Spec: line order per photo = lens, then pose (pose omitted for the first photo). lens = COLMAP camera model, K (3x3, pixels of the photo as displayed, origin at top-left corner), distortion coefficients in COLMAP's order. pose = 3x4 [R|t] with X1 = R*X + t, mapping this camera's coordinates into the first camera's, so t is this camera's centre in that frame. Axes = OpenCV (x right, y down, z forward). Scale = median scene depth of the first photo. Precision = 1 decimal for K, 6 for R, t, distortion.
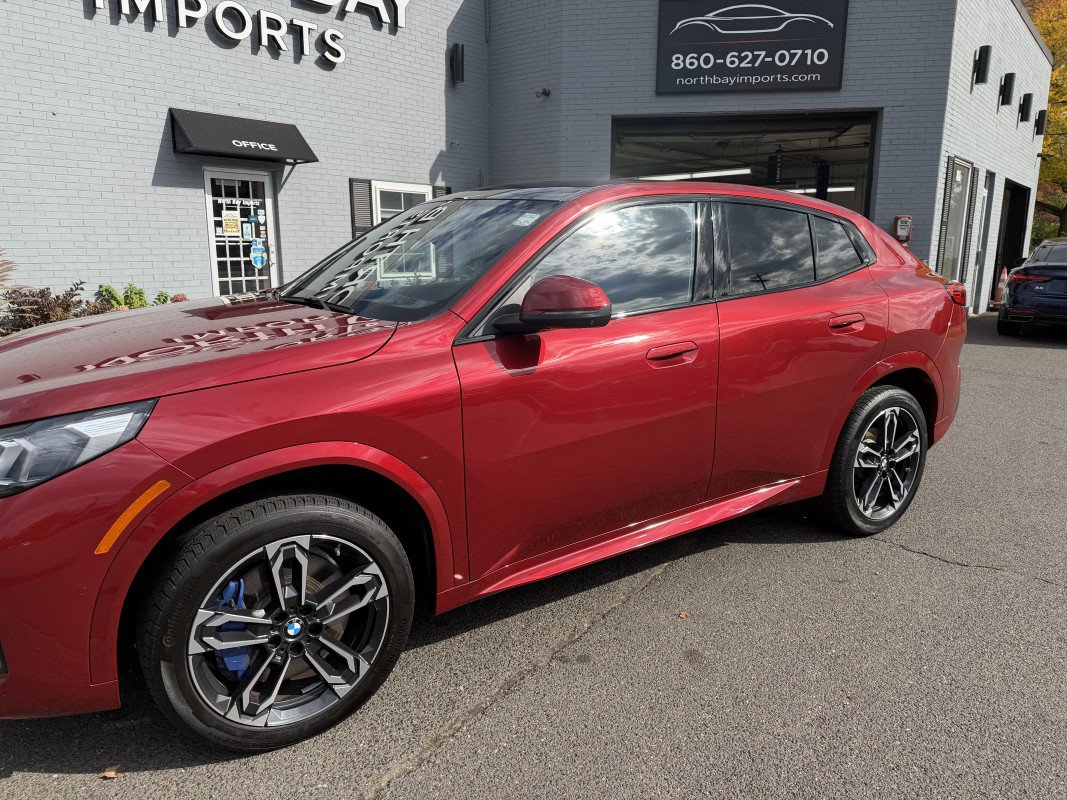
lens RADIAL K [[763.6, 0, 525.7], [0, 763.6, 384.4], [0, 0, 1]] dist [0.041574, -0.053464]
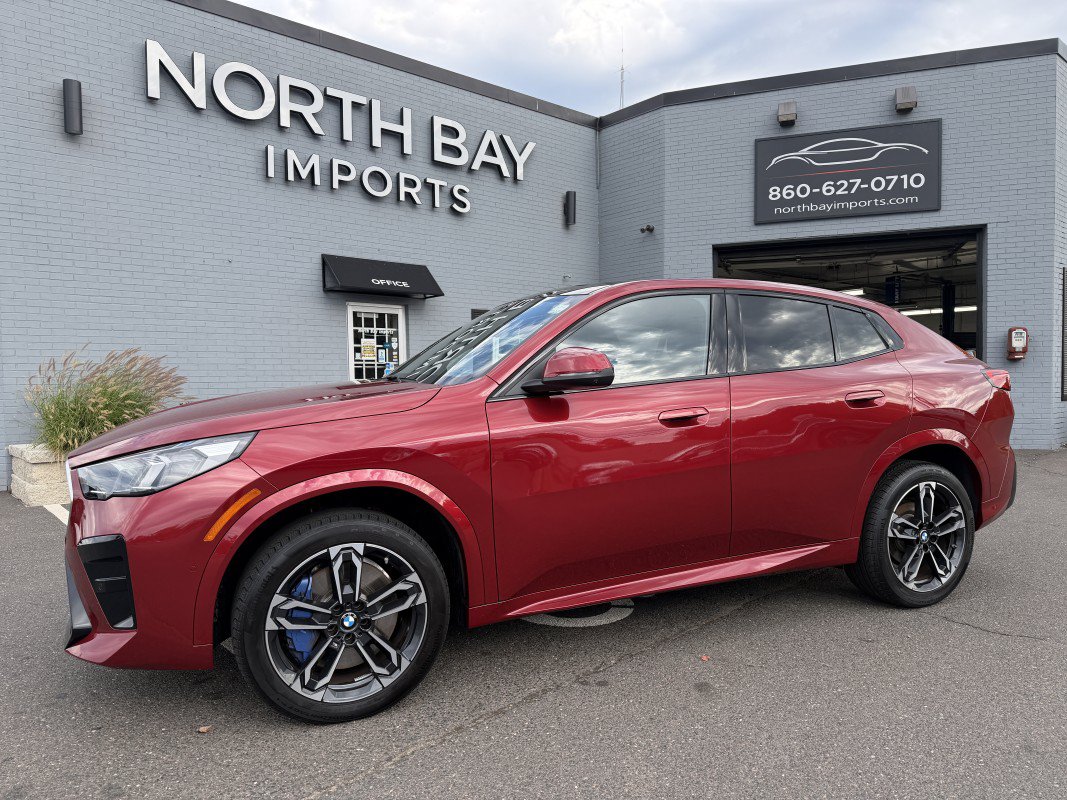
lens RADIAL K [[756.4, 0, 533.5], [0, 756.4, 400.0], [0, 0, 1]] dist [0.052051, -0.058764]
pose [[0.985783, -0.012108, -0.167585, 0.049052], [-0.013758, 0.988235, -0.152324, 0.034577], [0.167457, 0.152464, 0.974019, -0.050319]]
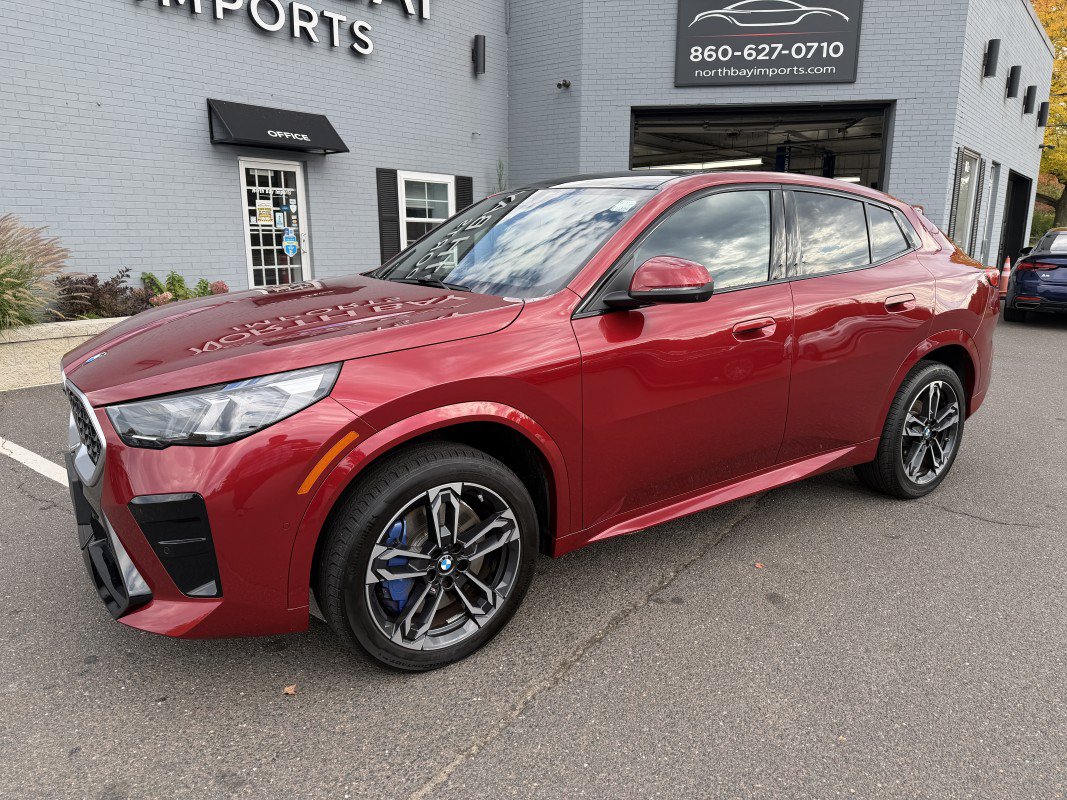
lens RADIAL K [[763.6, 0, 530.5], [0, 763.6, 389.6], [0, 0, 1]] dist [0.046244, -0.057707]
pose [[0.999898, -0.002305, 0.014114, -0.045017], [0.002050, 0.999835, 0.018061, 0.008586], [-0.014153, -0.018031, 0.999737, -0.032447]]
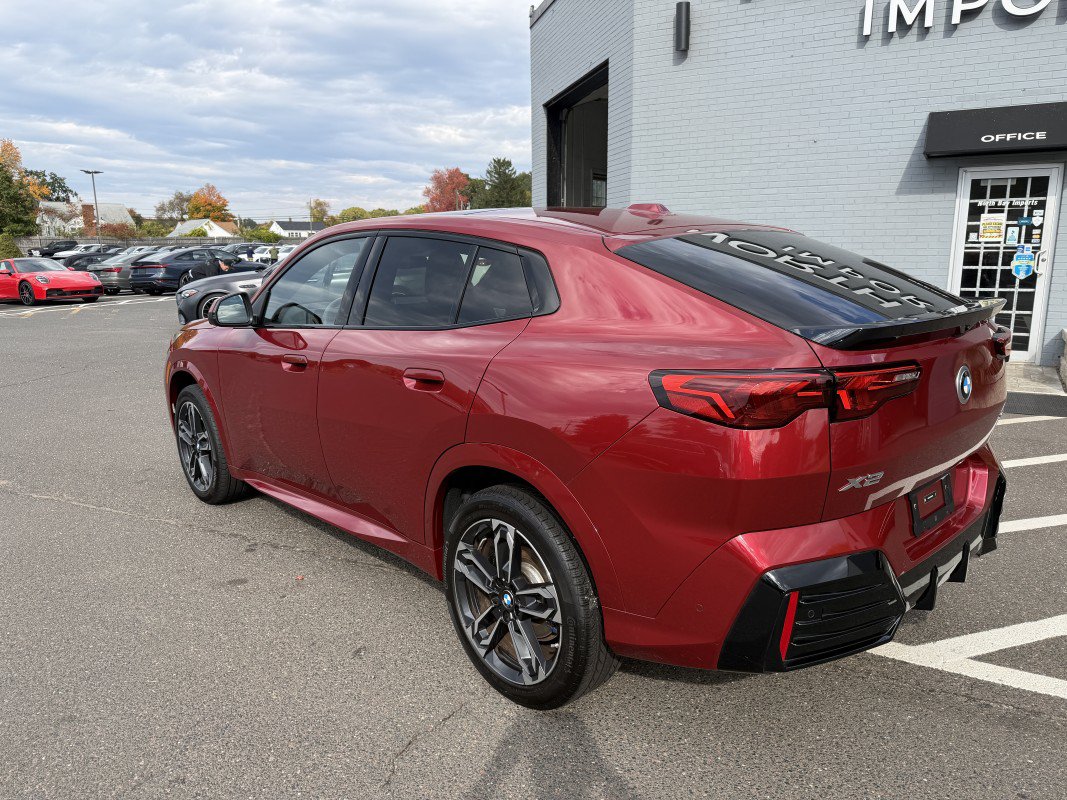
lens RADIAL K [[763.6, 0, 530.5], [0, 763.6, 389.6], [0, 0, 1]] dist [0.046244, -0.057707]
pose [[0.144487, 0.182281, -0.972572, 0.449949], [-0.168495, 0.973064, 0.157341, -0.078667], [0.975055, 0.141139, 0.171309, 0.357859]]
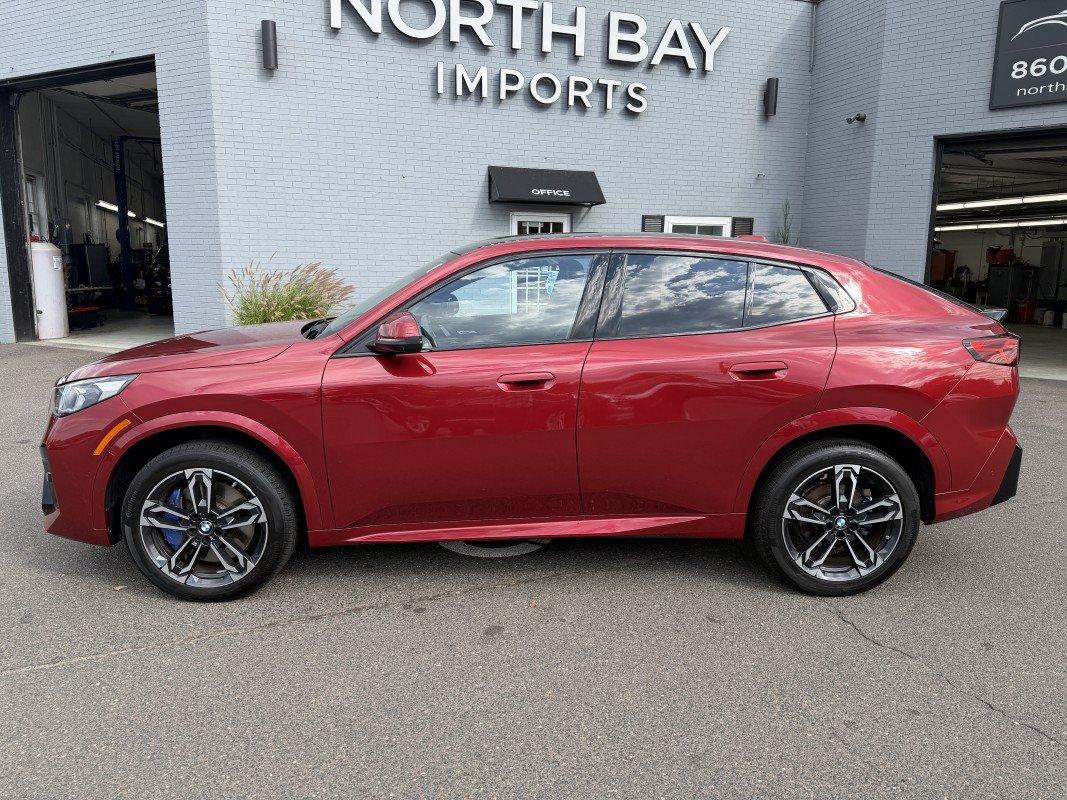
lens RADIAL K [[763.6, 0, 530.5], [0, 763.6, 389.6], [0, 0, 1]] dist [0.046244, -0.057707]
pose [[0.849329, 0.091520, -0.519869, 0.251871], [-0.104863, 0.994480, 0.003754, -0.009662], [0.517343, 0.051327, 0.854238, -0.005324]]
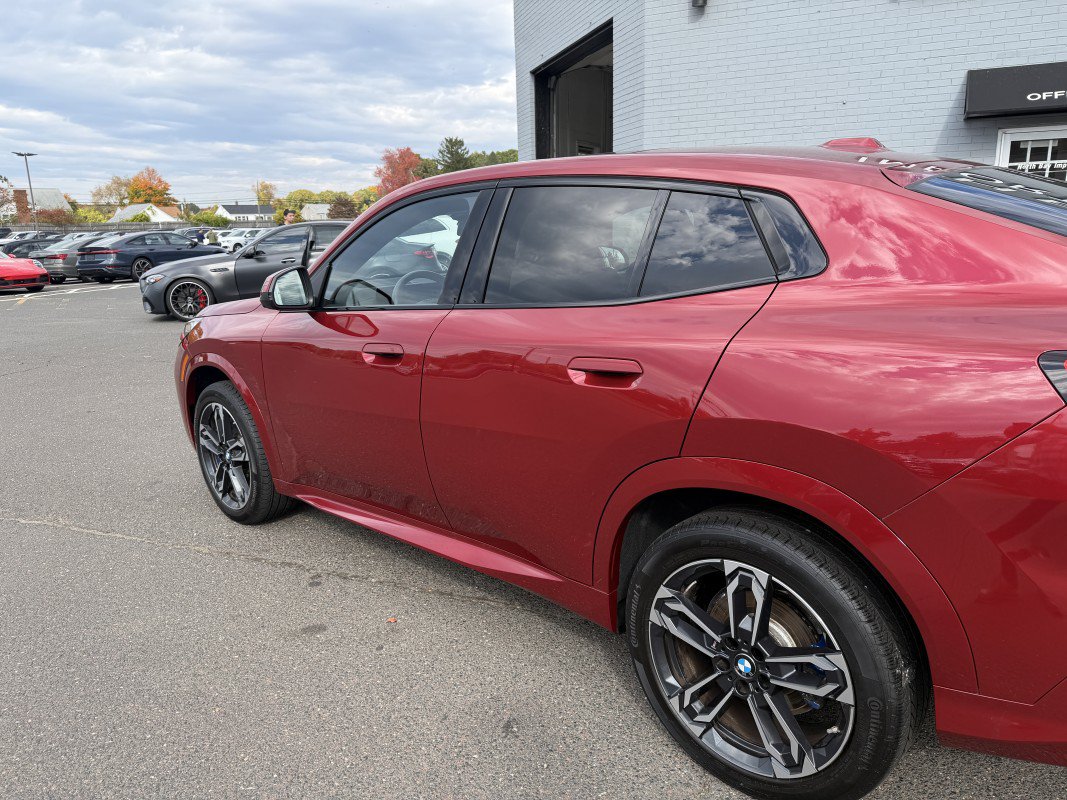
lens RADIAL K [[762.9, 0, 535.9], [0, 762.9, 382.6], [0, 0, 1]] dist [0.018078, -0.021572]
pose [[0.210929, 0.193406, -0.958177, 0.362661], [-0.151868, 0.974812, 0.163332, -0.058847], [0.965632, 0.111065, 0.234988, 0.296137]]
